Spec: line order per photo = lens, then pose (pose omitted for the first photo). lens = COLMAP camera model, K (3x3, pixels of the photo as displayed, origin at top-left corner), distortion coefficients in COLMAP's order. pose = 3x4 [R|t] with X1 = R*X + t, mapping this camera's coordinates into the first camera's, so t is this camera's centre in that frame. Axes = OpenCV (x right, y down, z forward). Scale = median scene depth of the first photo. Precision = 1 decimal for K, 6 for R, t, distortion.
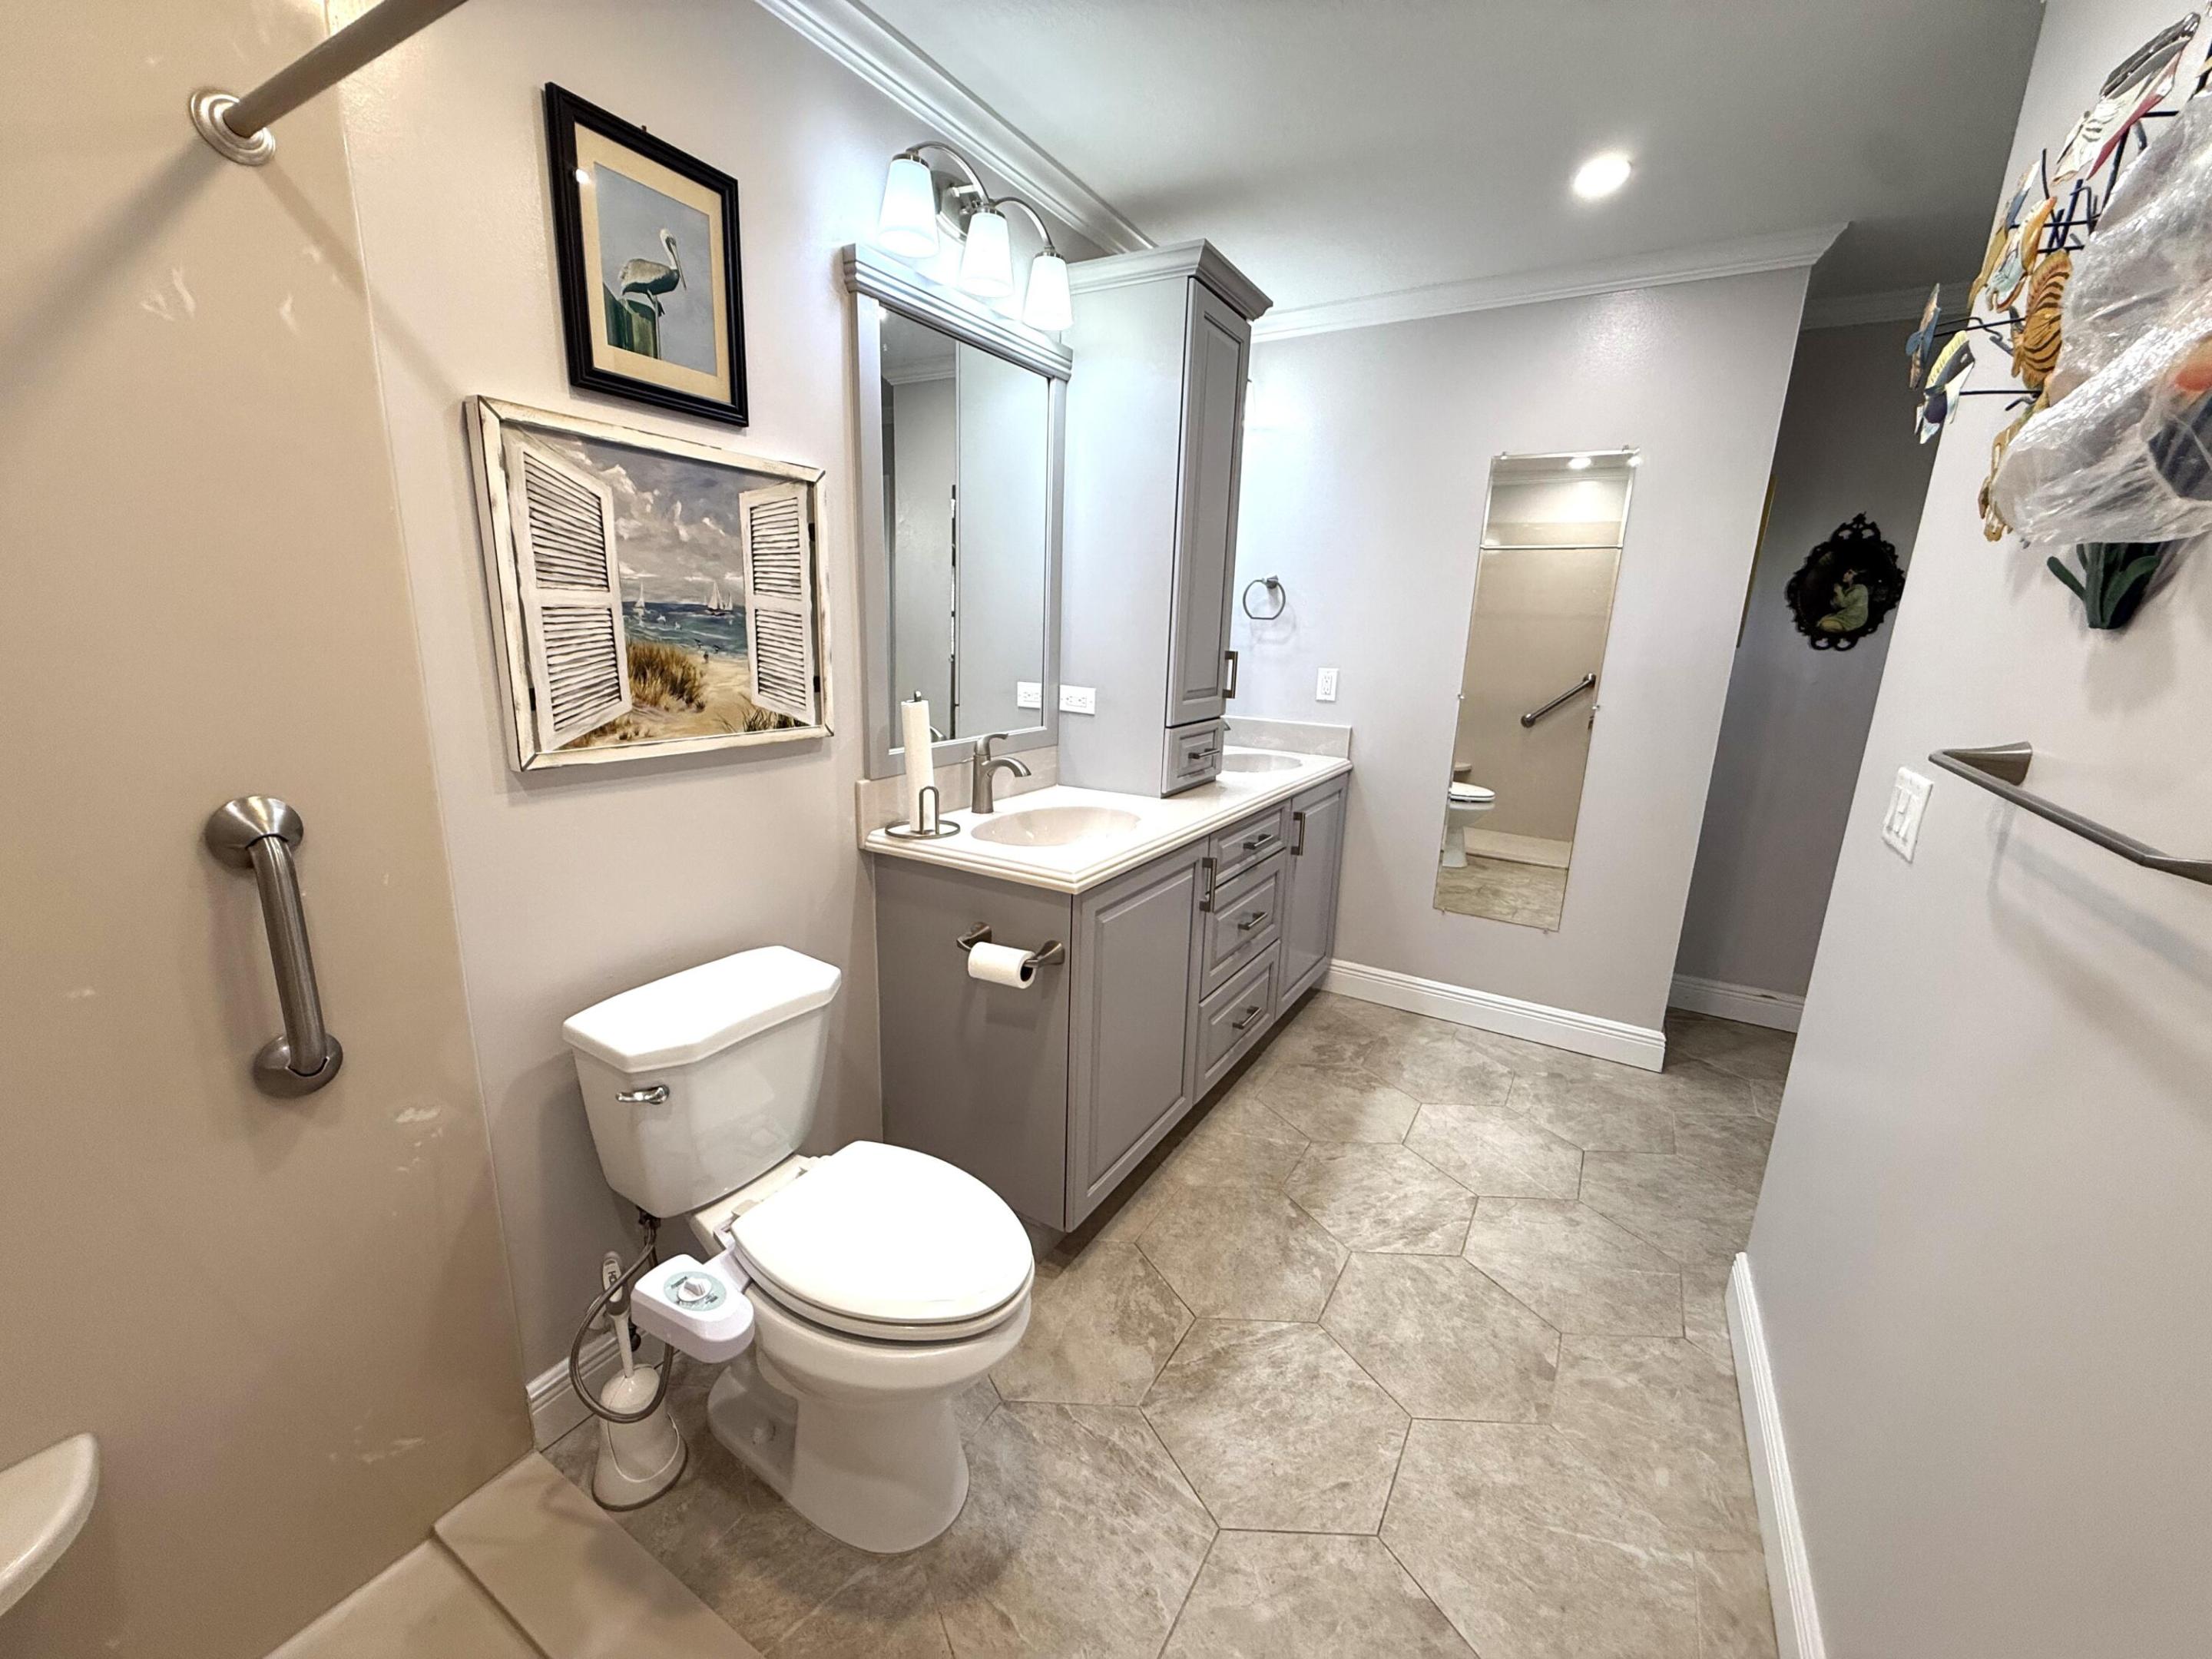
lens RADIAL K [[883.2, 0, 1101.8], [0, 883.2, 830.9], [0, 0, 1]] dist [-0.000324, -0.000279]
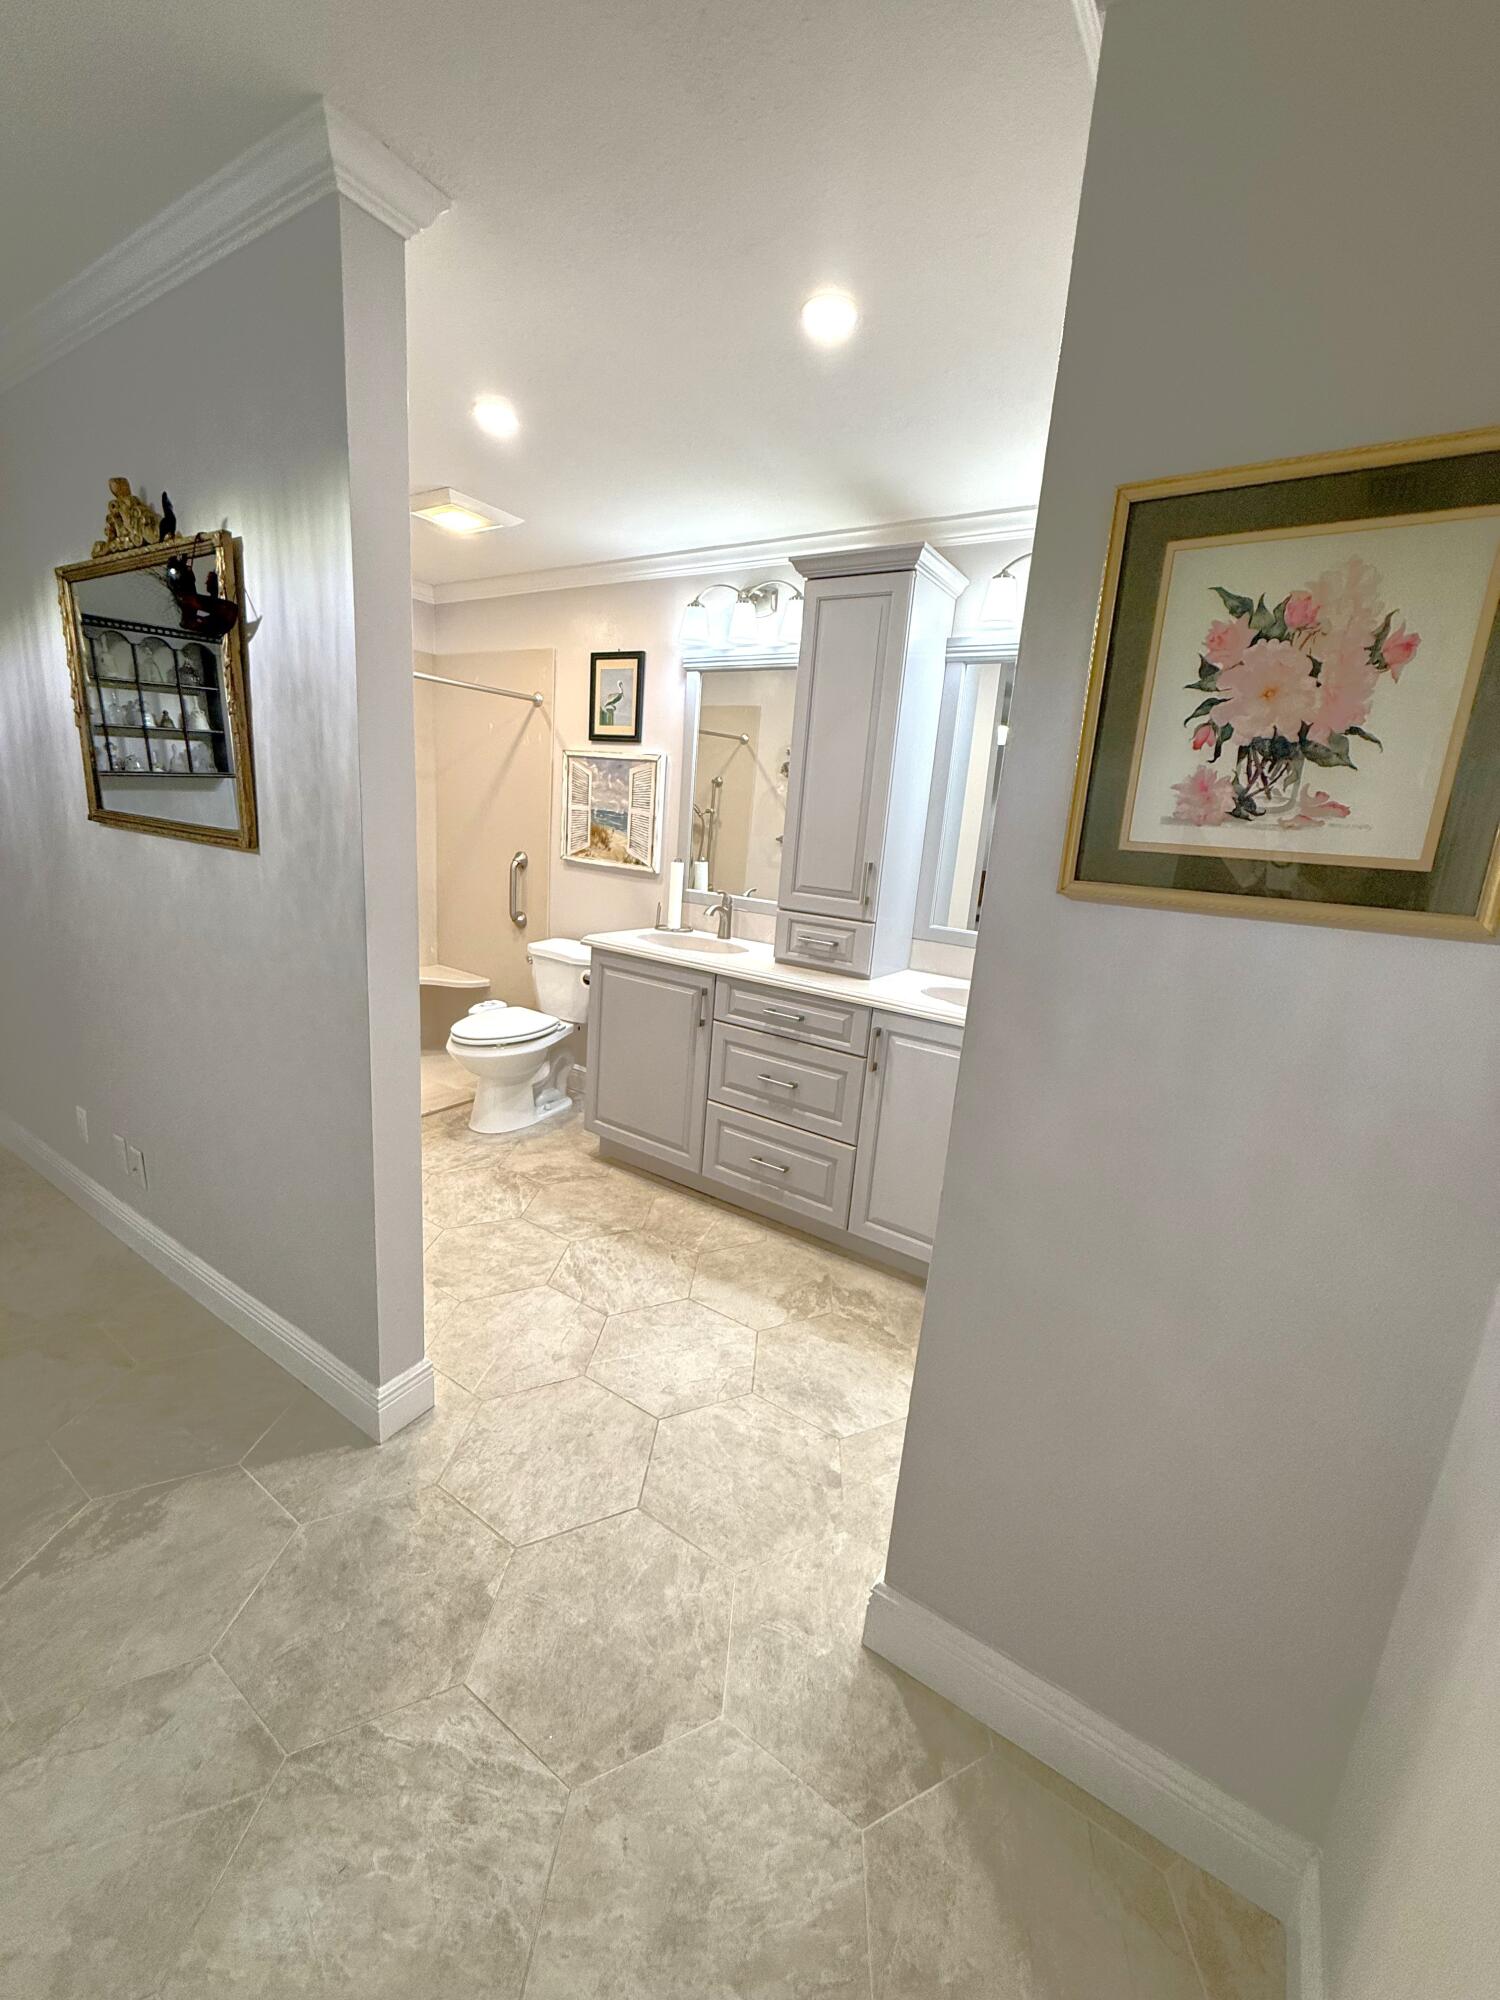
lens RADIAL K [[798.0, 0, 749.0], [0, 798.0, 993.6], [0, 0, 1]] dist [0.000831, -0.000049]
pose [[-0.044731, 0.188145, -0.981122, 1.905005], [-0.310927, 0.930704, 0.192652, -0.320208], [0.949381, 0.313675, 0.016868, 1.449906]]
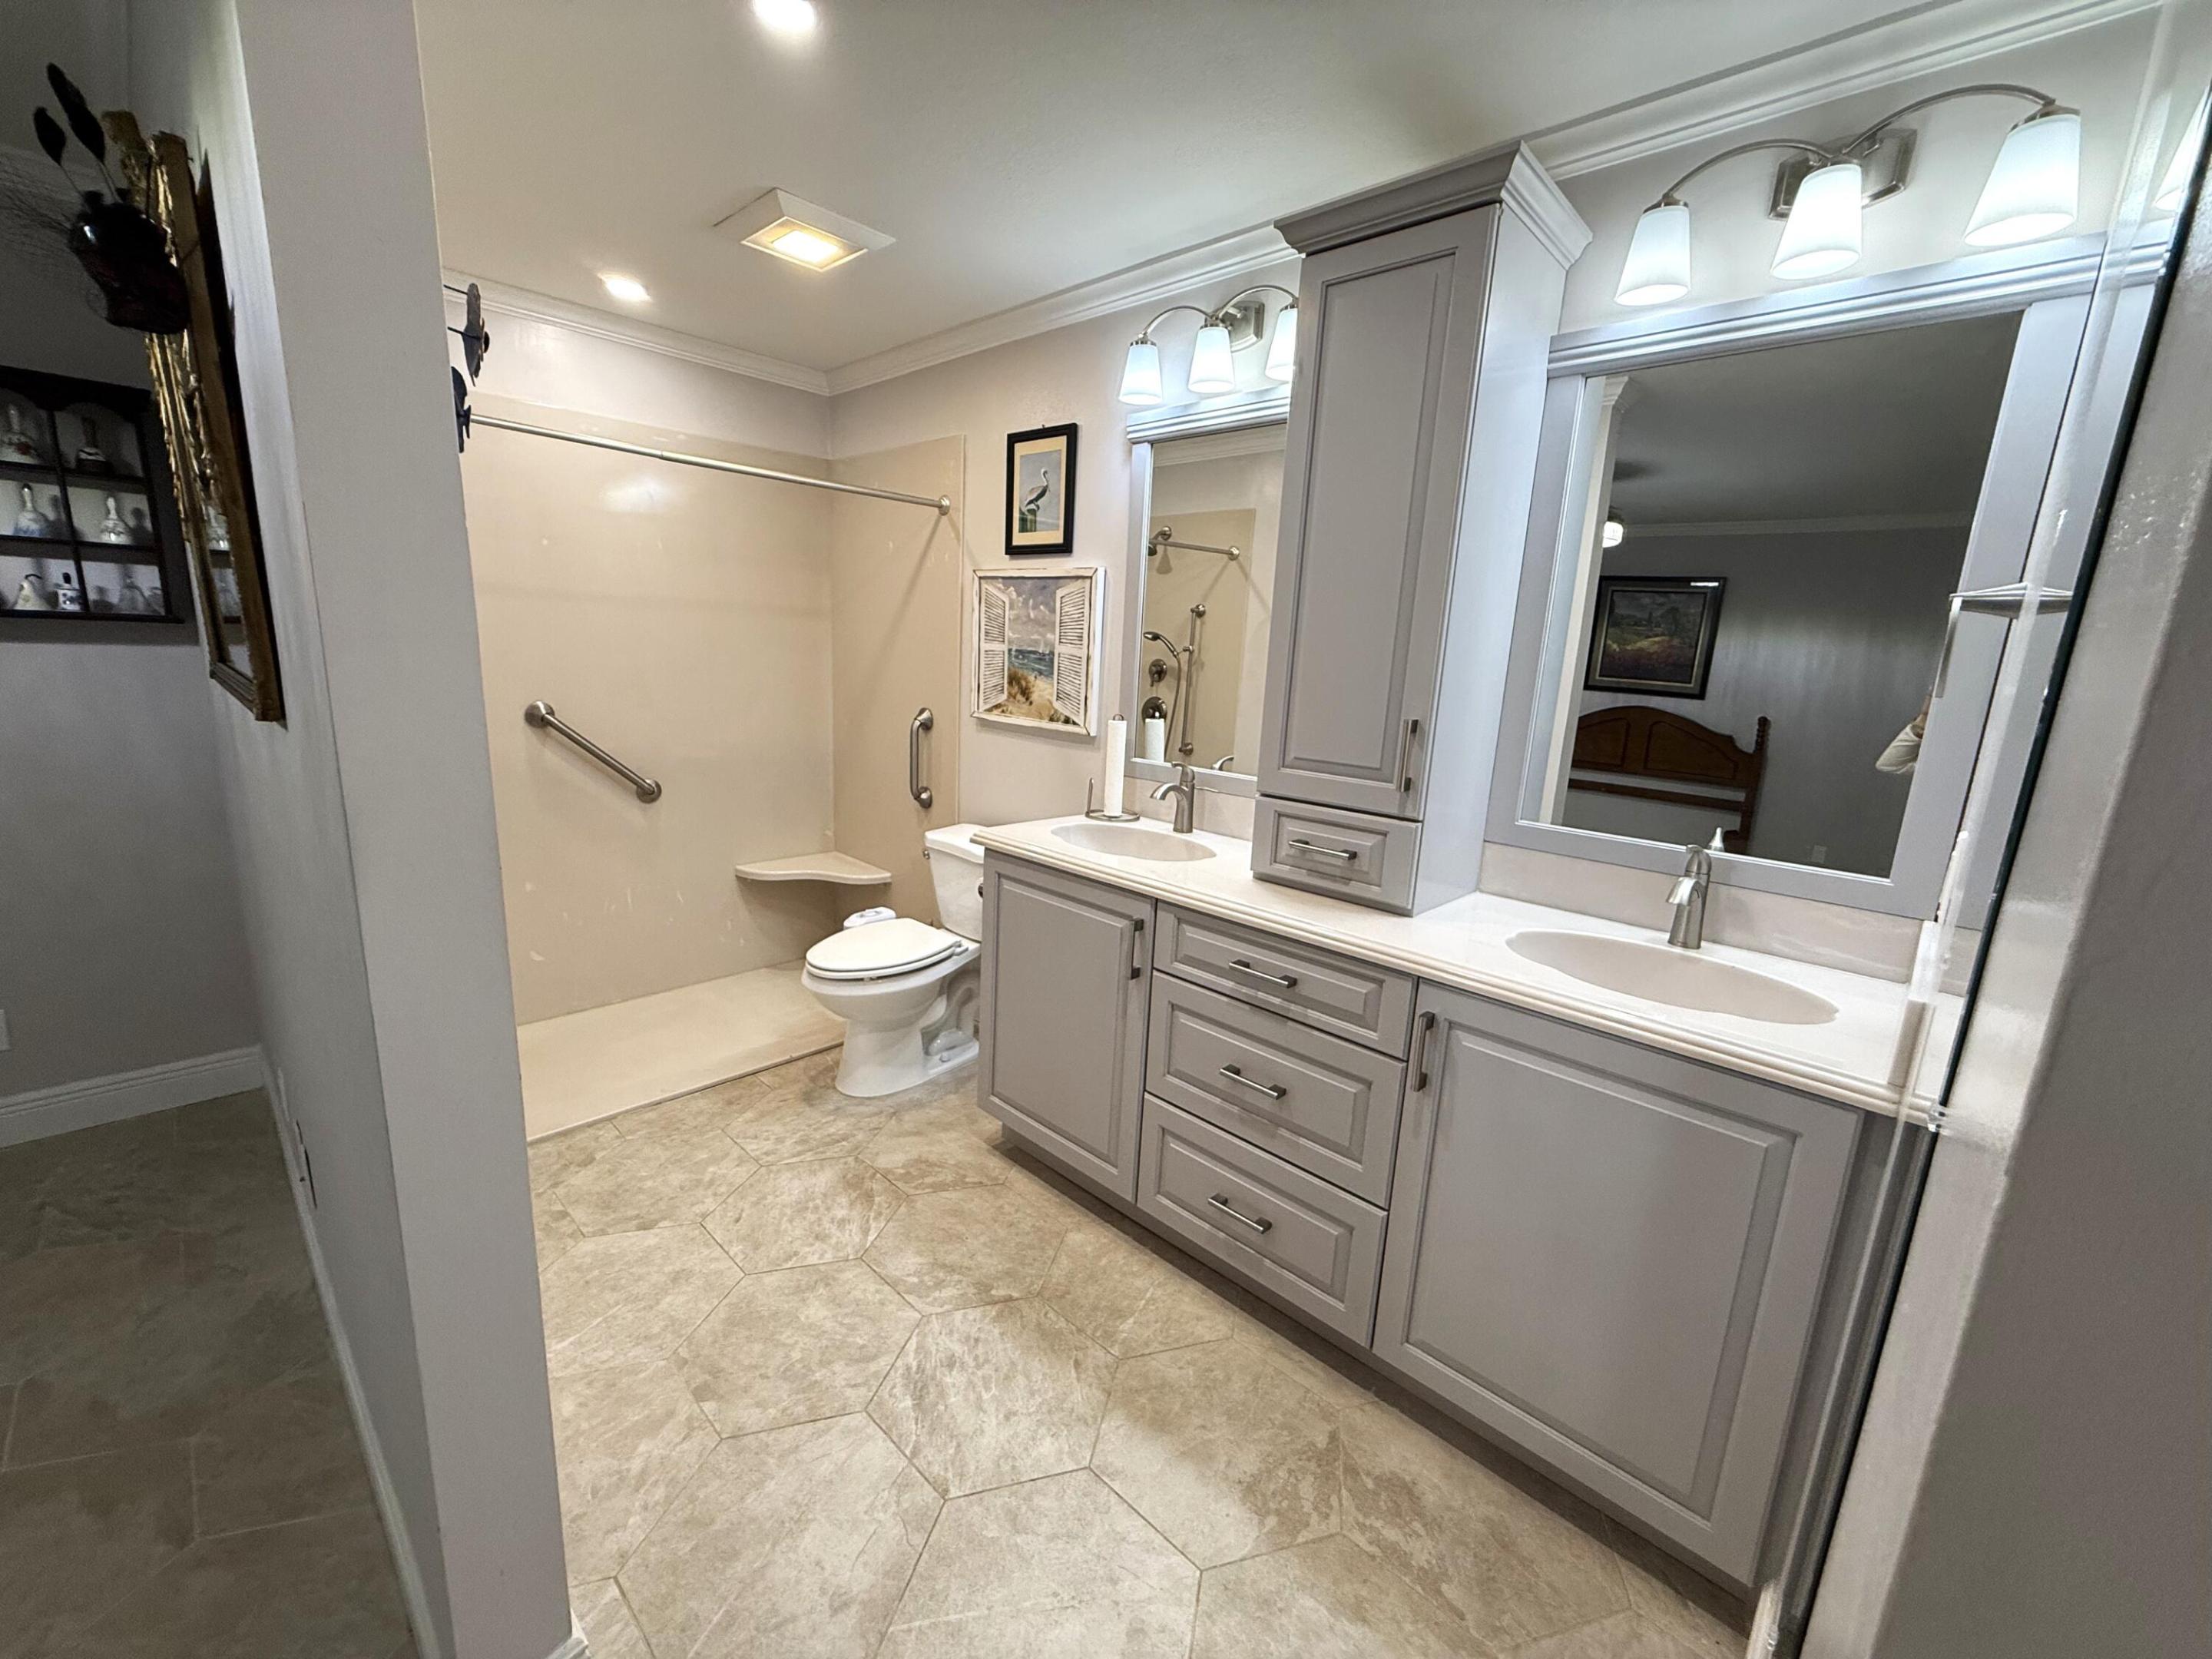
lens RADIAL K [[882.3, 0, 1100.2], [0, 882.3, 830.5], [0, 0, 1]] dist [-0.000431, 0.000283]
pose [[-0.220362, 0.159085, -0.962358, 1.358162], [-0.282175, 0.934029, 0.219015, -0.333539], [0.933712, 0.319815, -0.160935, 1.490570]]
